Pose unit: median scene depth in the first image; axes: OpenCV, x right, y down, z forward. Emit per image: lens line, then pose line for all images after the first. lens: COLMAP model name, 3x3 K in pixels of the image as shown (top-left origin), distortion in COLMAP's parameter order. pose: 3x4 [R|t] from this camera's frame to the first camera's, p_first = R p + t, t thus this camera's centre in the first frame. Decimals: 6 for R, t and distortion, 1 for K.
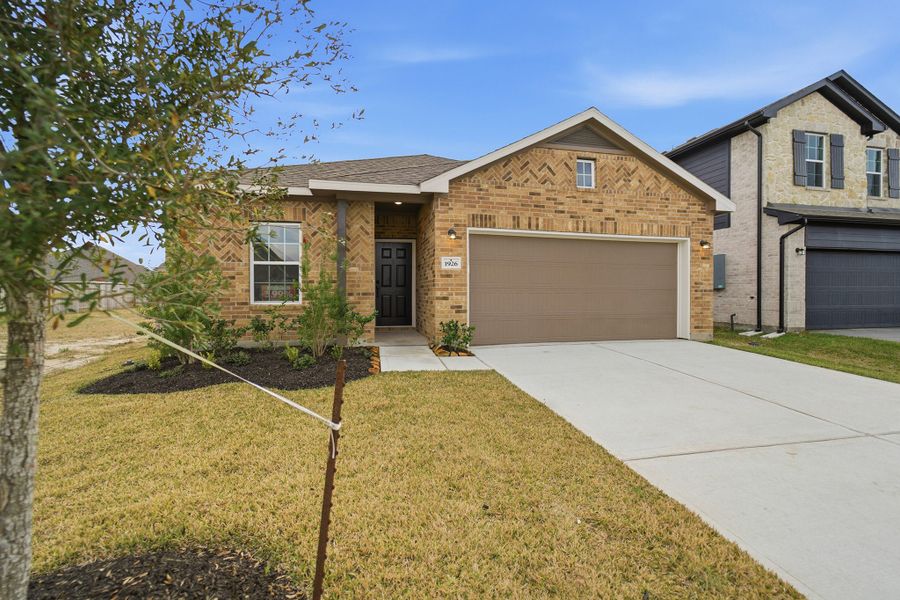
lens RADIAL K [[362.6, 0, 450.0], [0, 362.6, 300.0], [0, 0, 1]] dist [0.001610, 0.000048]
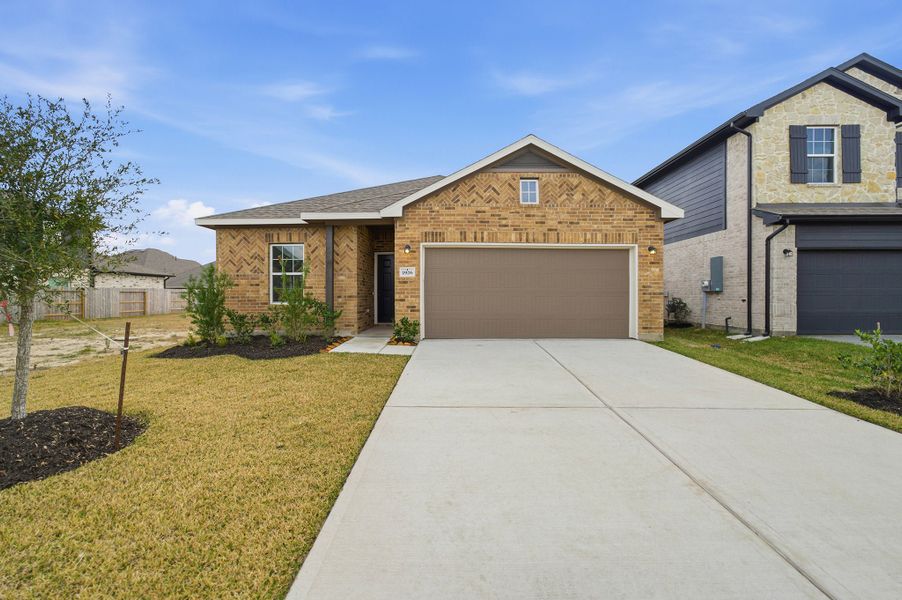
lens RADIAL K [[362.0, 0, 451.0], [0, 362.0, 300.0], [0, 0, 1]] dist [-0.020306, 0.009558]
pose [[0.975851, 0.002441, -0.218422, 0.387636], [-0.004008, 0.999969, -0.006733, 0.002518], [0.218399, 0.007446, 0.975831, -0.162691]]
